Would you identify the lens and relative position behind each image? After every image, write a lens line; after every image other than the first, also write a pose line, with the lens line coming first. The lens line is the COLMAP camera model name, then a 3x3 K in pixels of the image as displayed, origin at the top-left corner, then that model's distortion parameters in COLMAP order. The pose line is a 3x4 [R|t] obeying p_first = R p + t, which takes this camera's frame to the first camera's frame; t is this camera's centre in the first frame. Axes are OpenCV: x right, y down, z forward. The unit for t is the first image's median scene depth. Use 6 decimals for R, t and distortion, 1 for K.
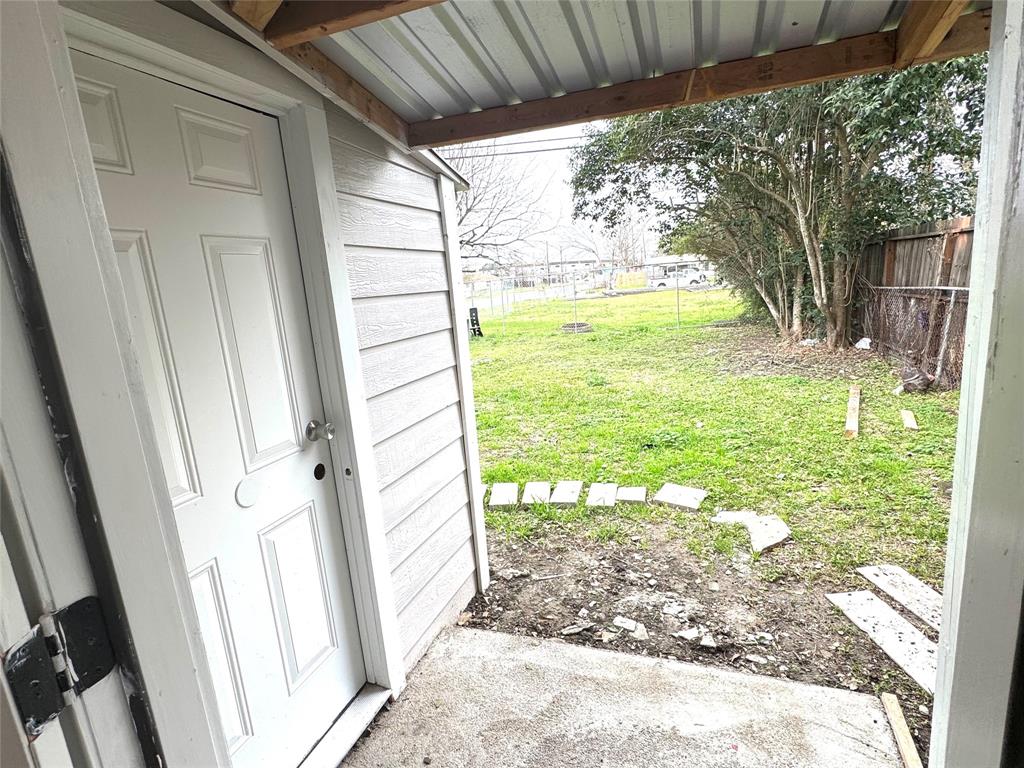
lens RADIAL K [[513.8, 0, 512.1], [0, 513.8, 384.9], [0, 0, 1]] dist [-0.000668, 0.000359]
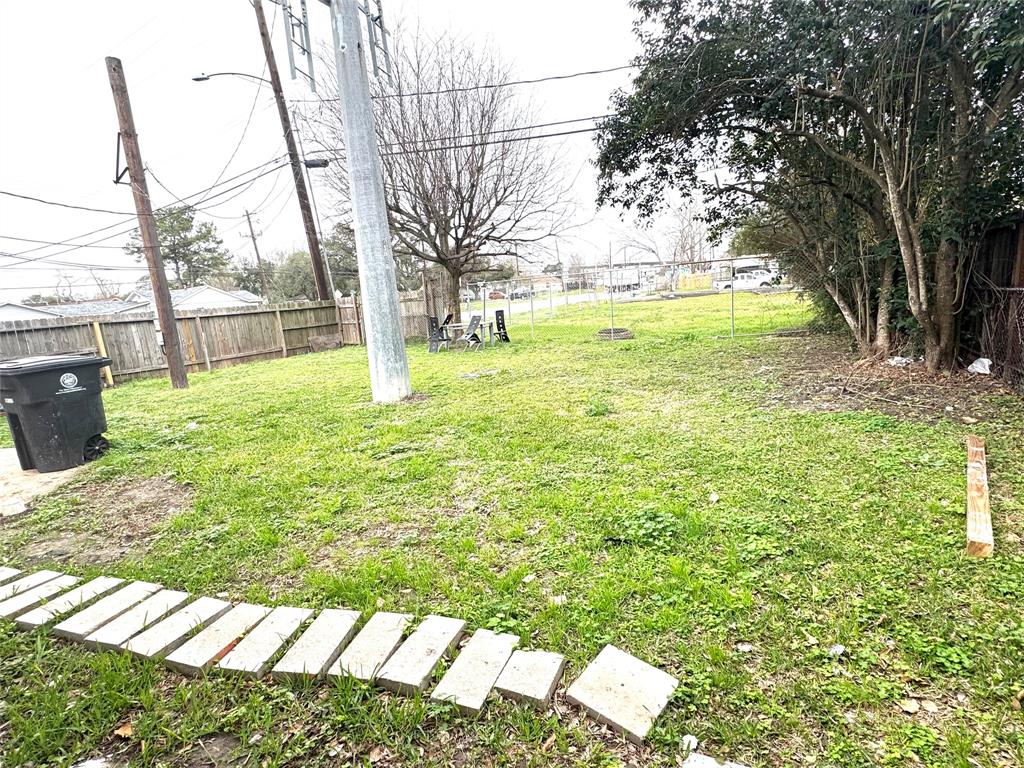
lens RADIAL K [[513.8, 0, 514.4], [0, 513.8, 383.7], [0, 0, 1]] dist [-0.000668, 0.000359]
pose [[0.992939, 0.027354, -0.115431, 0.103861], [-0.027988, 0.999601, -0.003871, -0.030881], [0.115279, 0.007074, 0.993308, 0.183604]]
